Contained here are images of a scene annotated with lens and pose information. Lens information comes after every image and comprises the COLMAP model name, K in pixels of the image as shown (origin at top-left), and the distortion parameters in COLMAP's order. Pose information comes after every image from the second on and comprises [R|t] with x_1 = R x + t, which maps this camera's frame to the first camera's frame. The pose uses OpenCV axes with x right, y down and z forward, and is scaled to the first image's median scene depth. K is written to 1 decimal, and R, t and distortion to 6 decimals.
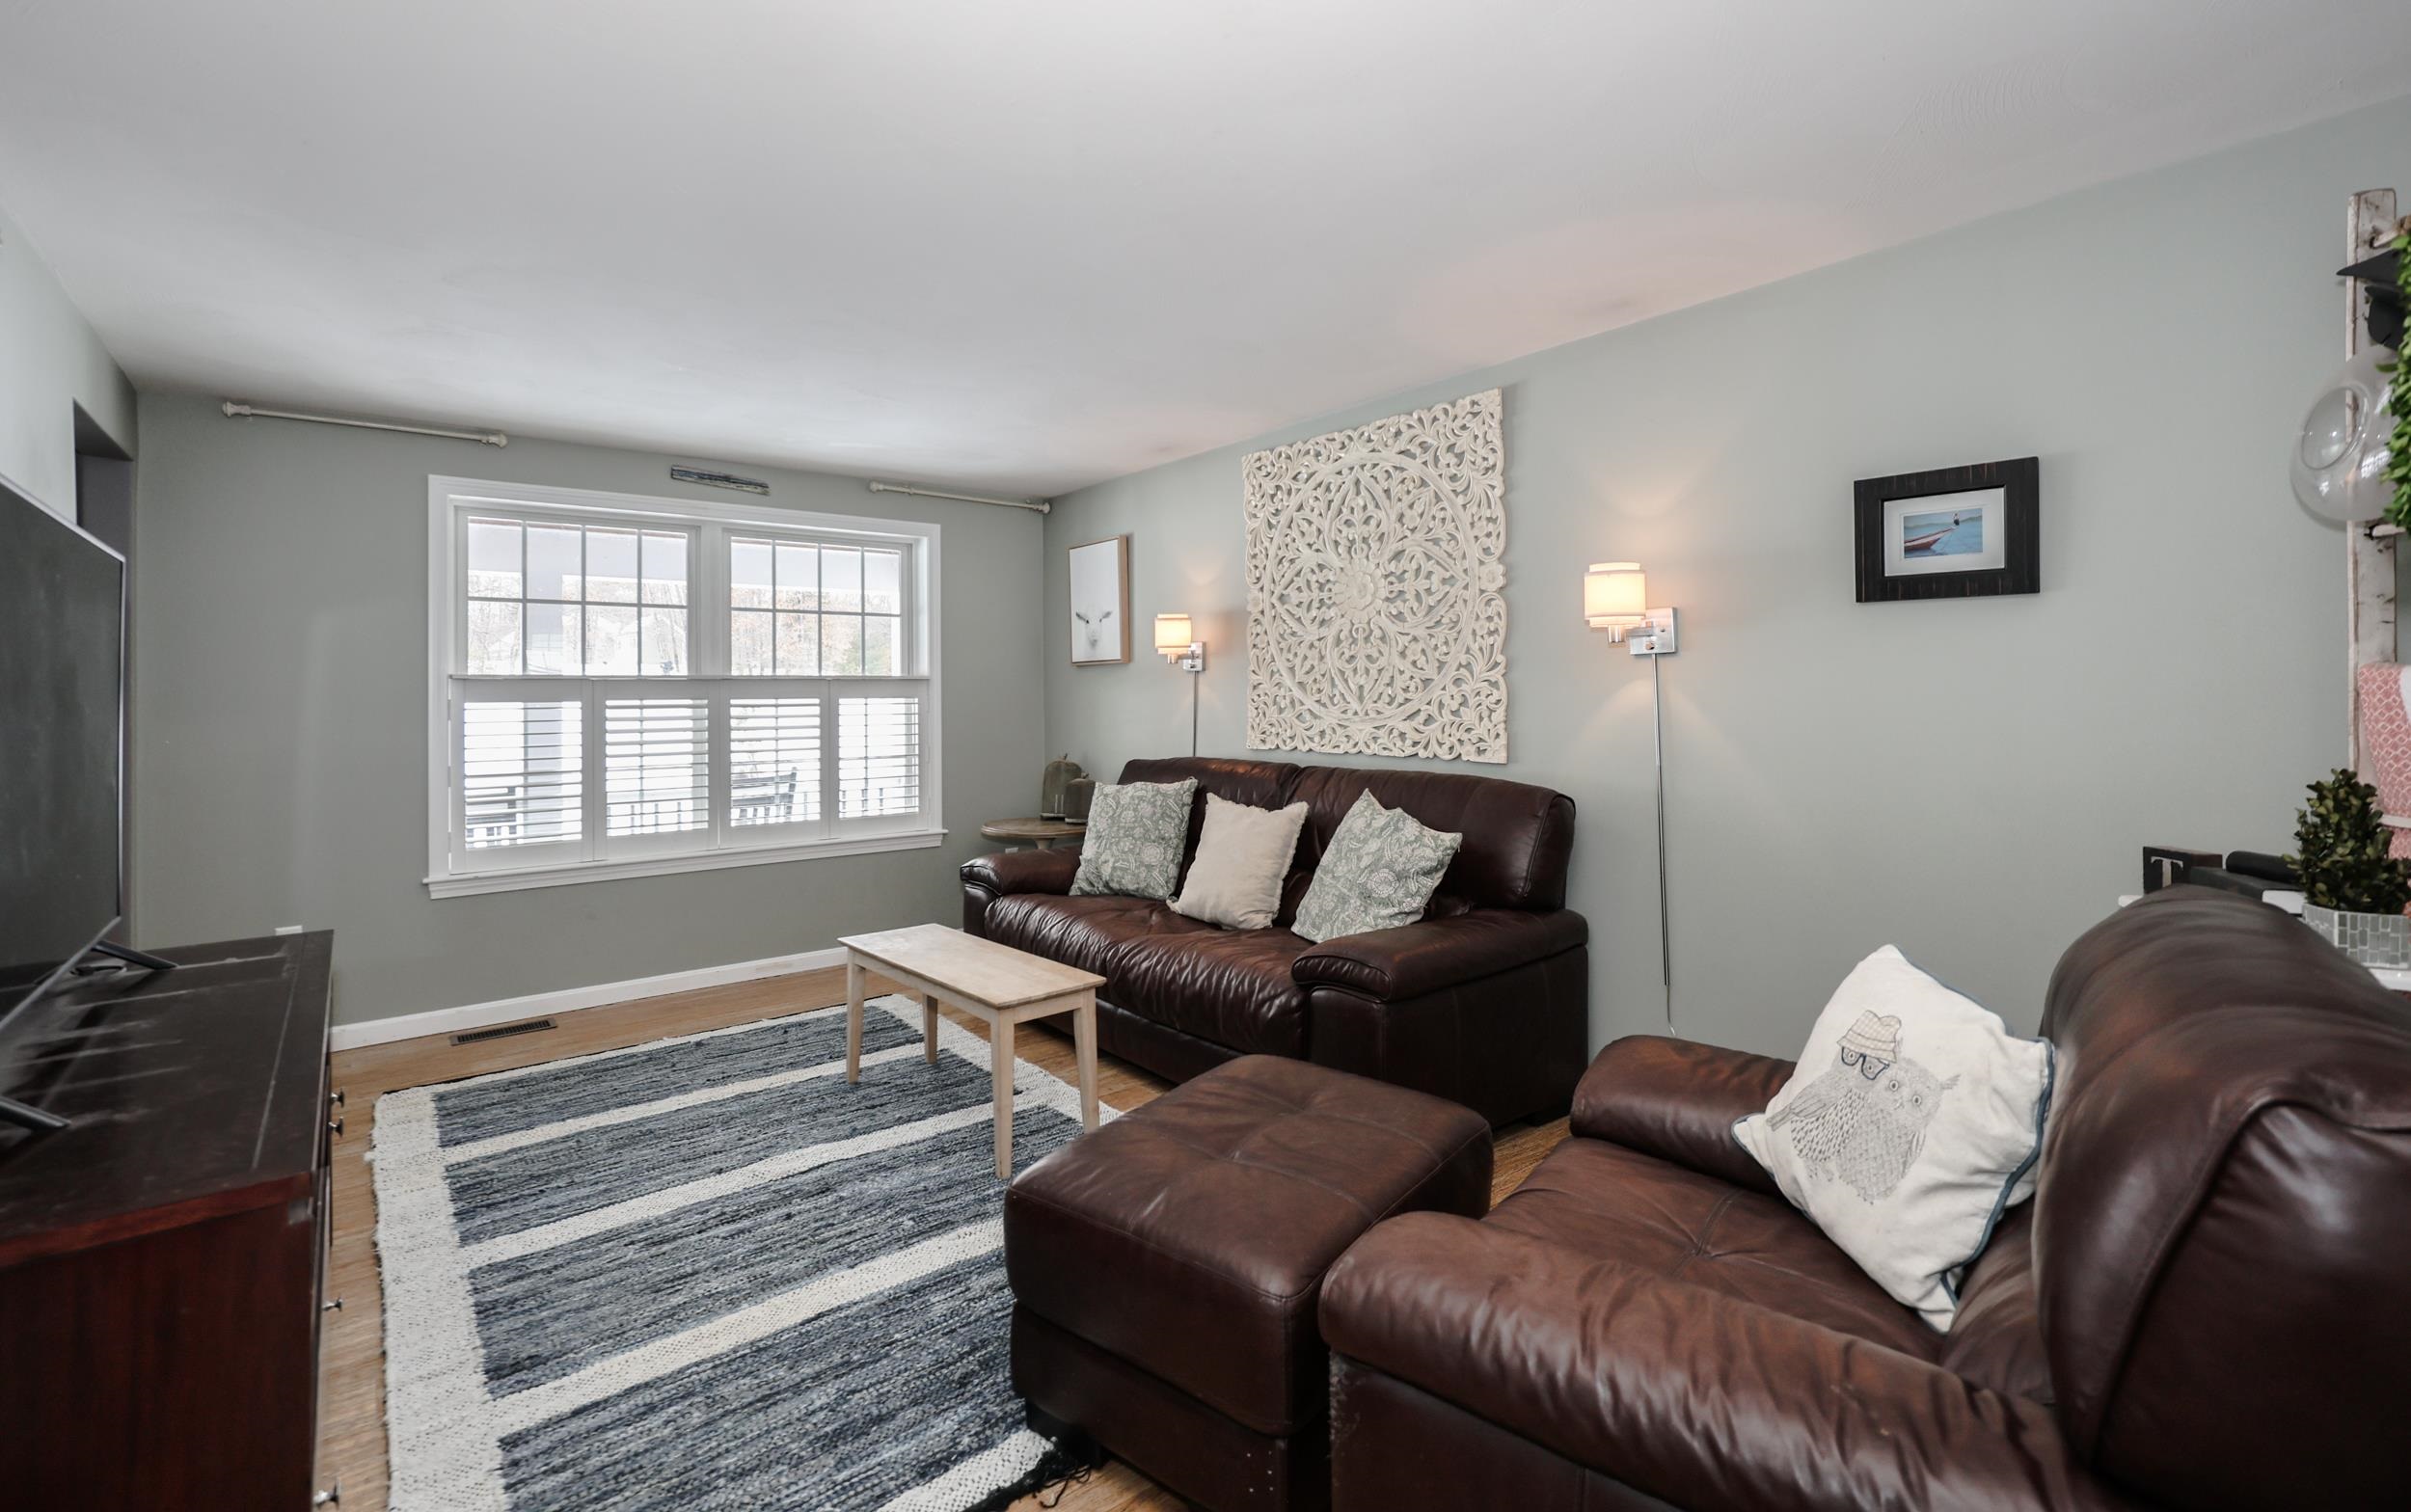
lens RADIAL K [[1026.6, 0, 1172.8], [0, 1026.6, 696.3], [0, 0, 1]] dist [0.002167, 0.000360]
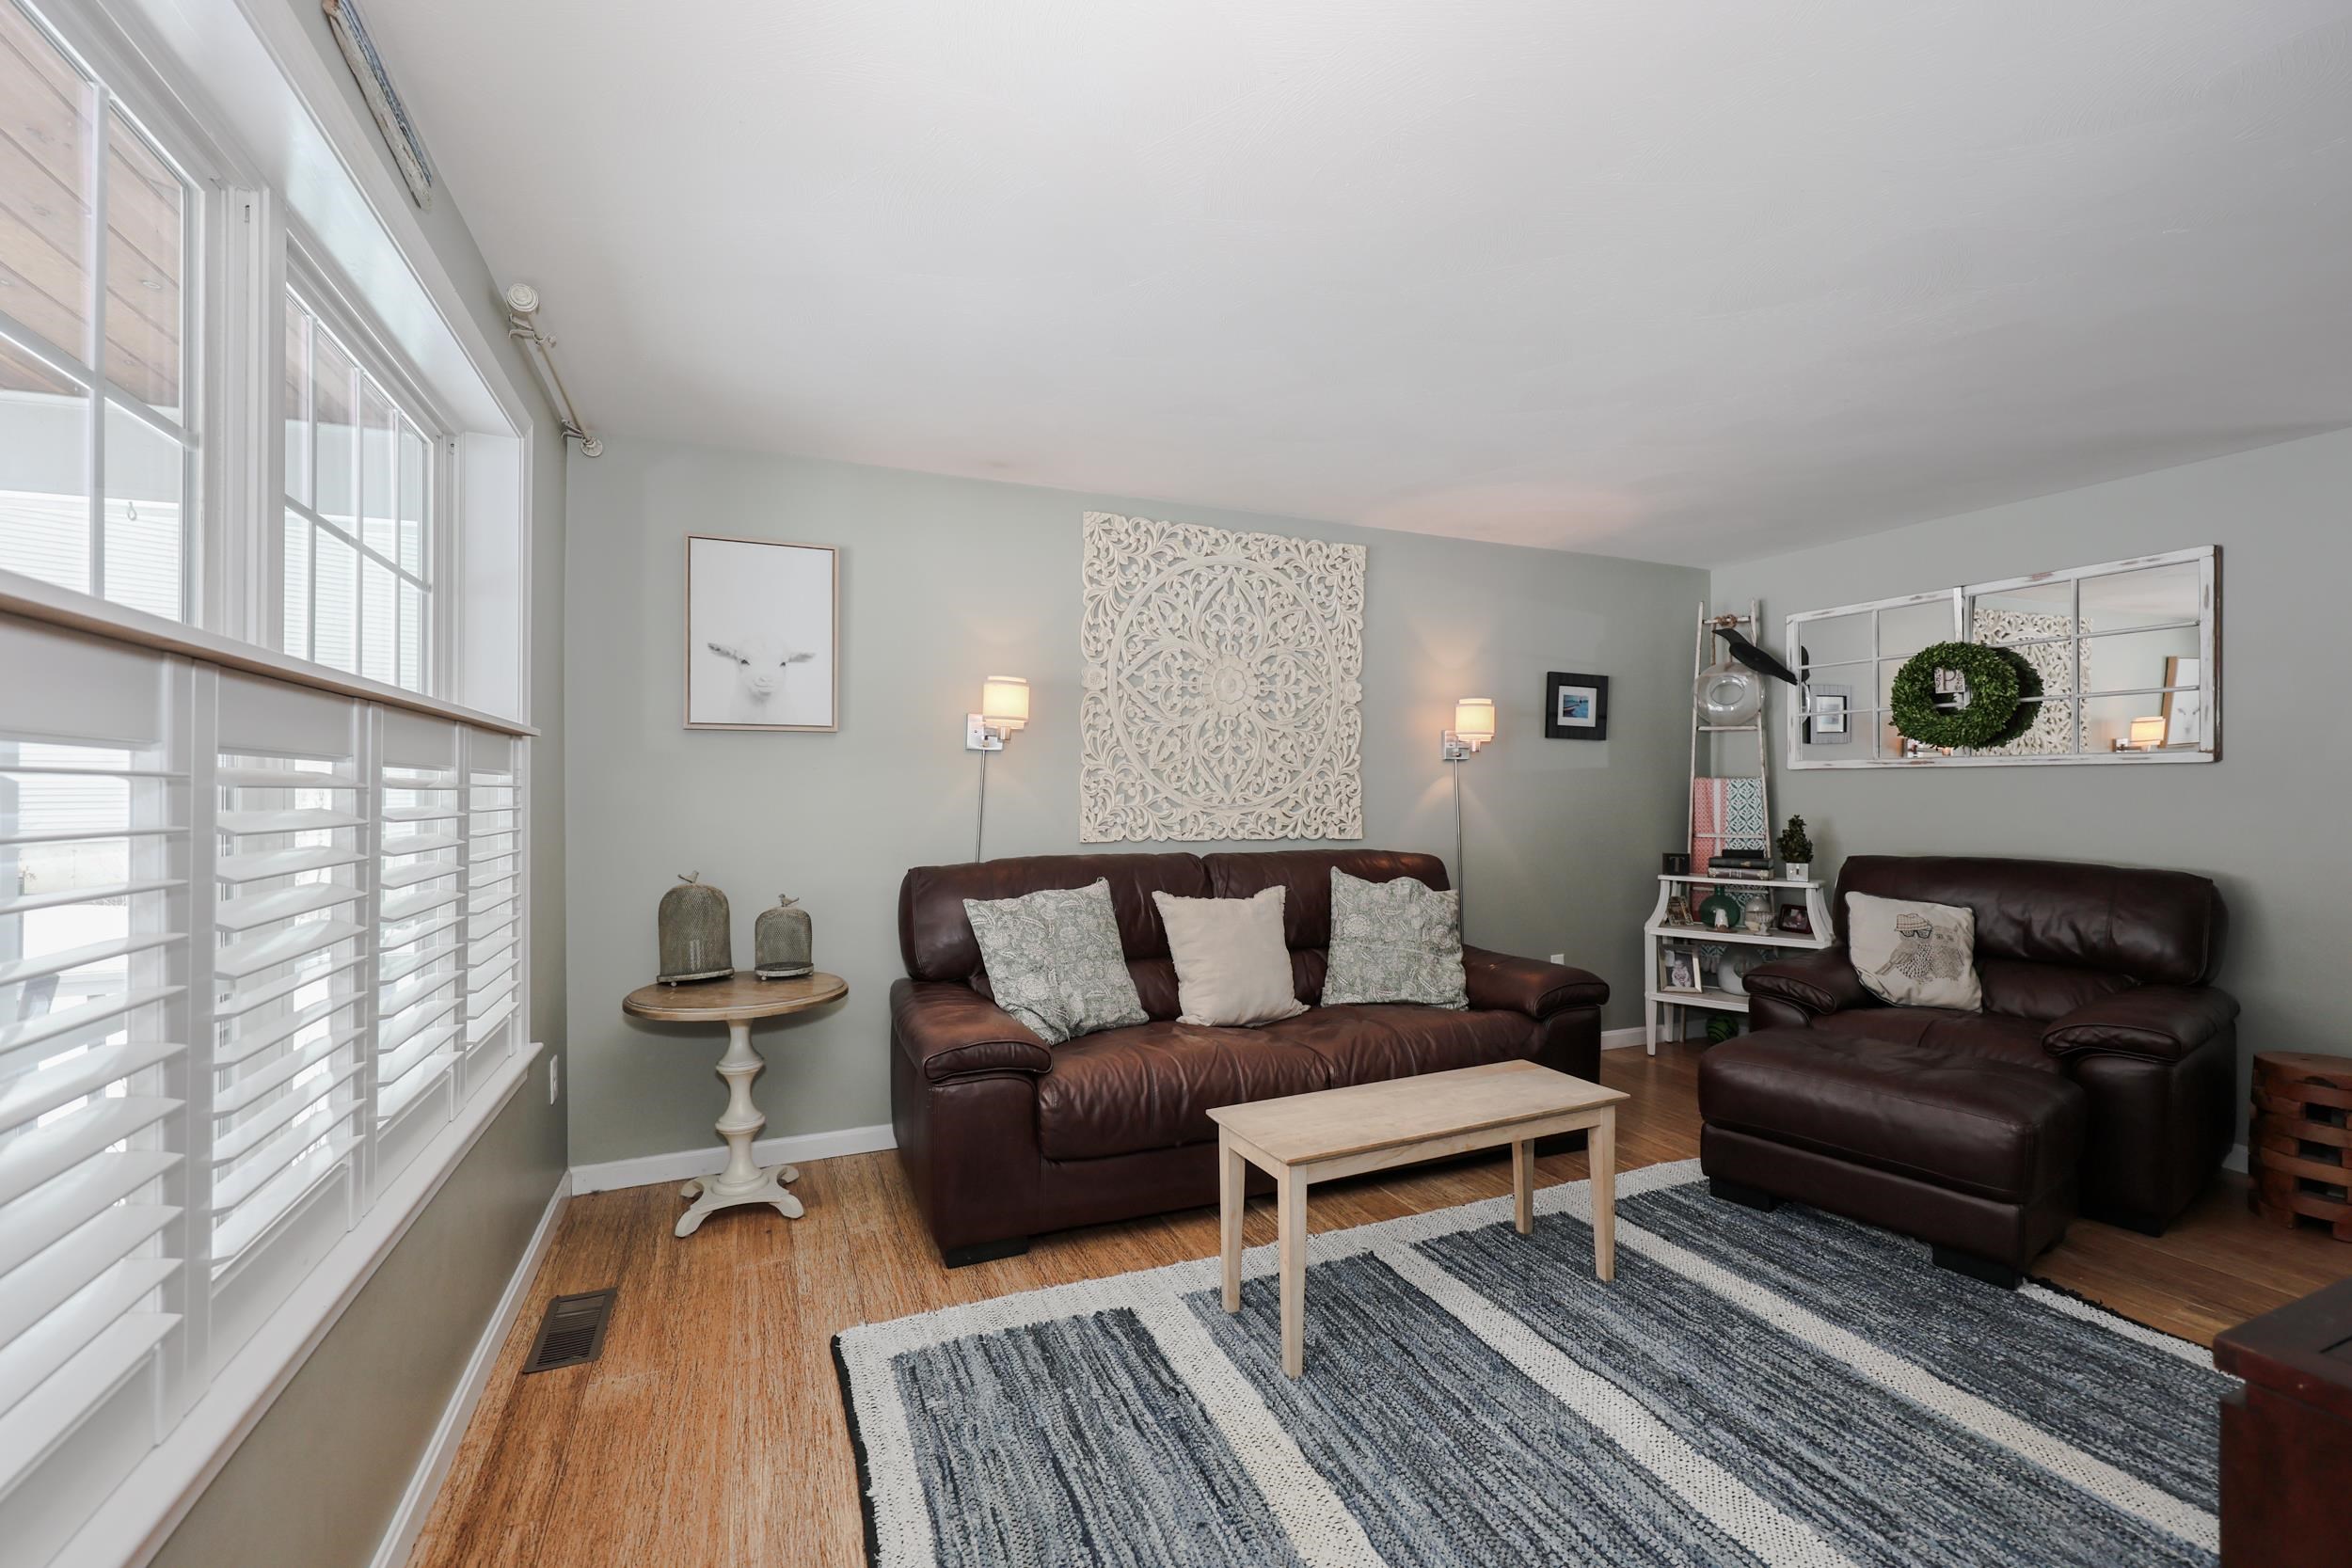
lens RADIAL K [[958.0, 0, 1172.6], [0, 958.0, 790.9], [0, 0, 1]] dist [-0.001900, 0.000788]
pose [[0.282497, 0.005430, 0.959253, -0.817285], [-0.008154, 0.999961, -0.003259, 0.010303], [-0.959234, -0.006901, 0.282530, 0.813095]]
